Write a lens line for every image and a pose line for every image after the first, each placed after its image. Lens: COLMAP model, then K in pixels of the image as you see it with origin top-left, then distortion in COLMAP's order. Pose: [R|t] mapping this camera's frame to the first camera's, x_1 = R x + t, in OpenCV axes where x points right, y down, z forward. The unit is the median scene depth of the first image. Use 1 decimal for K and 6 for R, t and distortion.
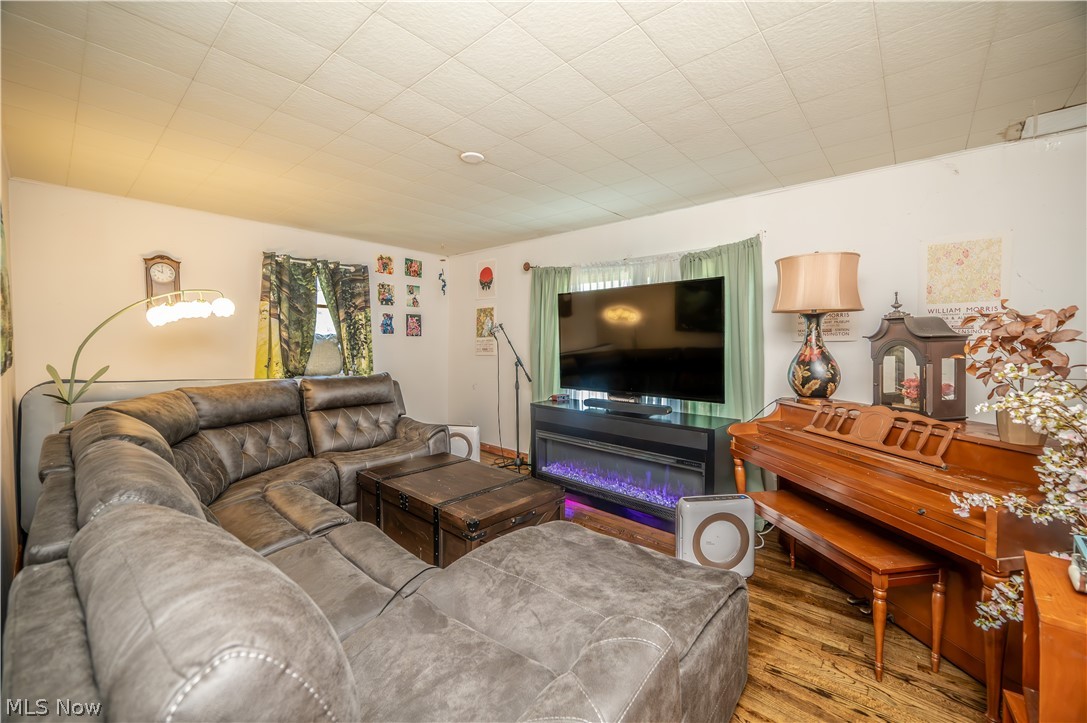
lens RADIAL K [[430.4, 0, 547.0], [0, 430.4, 361.5], [0, 0, 1]] dist [0.000369, 0.000141]
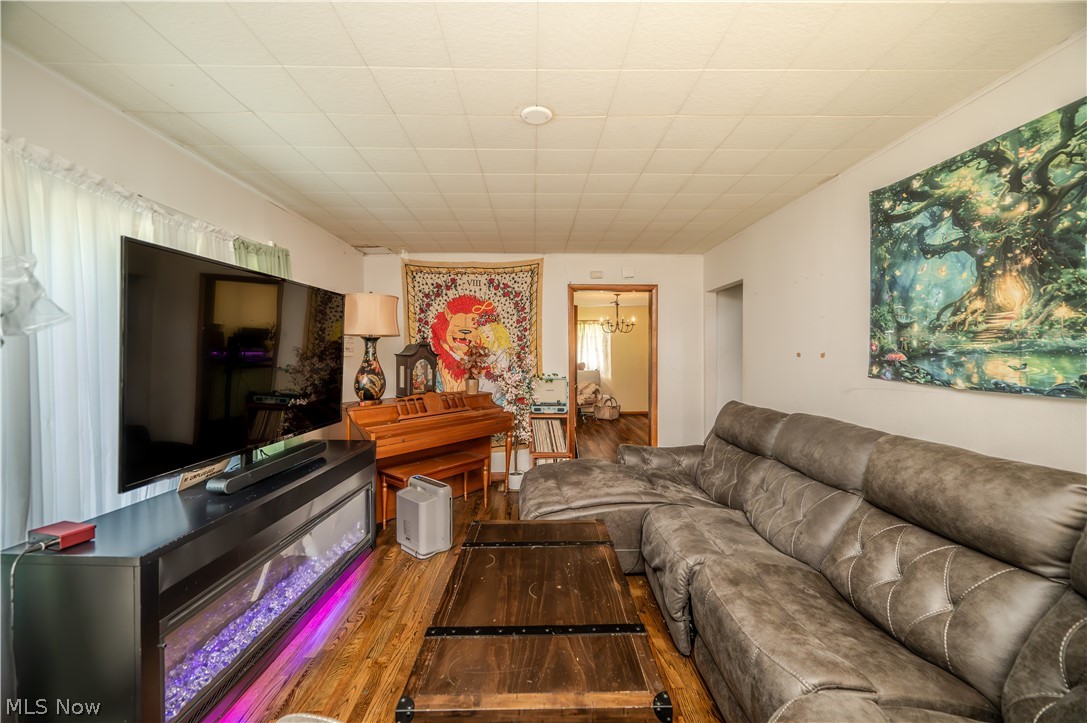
lens RADIAL K [[430.4, 0, 547.0], [0, 430.4, 361.5], [0, 0, 1]] dist [0.000369, 0.000141]
pose [[-0.683091, -0.009472, 0.730272, -0.727363], [0.036214, 0.998247, 0.046823, -0.078269], [-0.729435, 0.058430, -0.681550, 1.481454]]
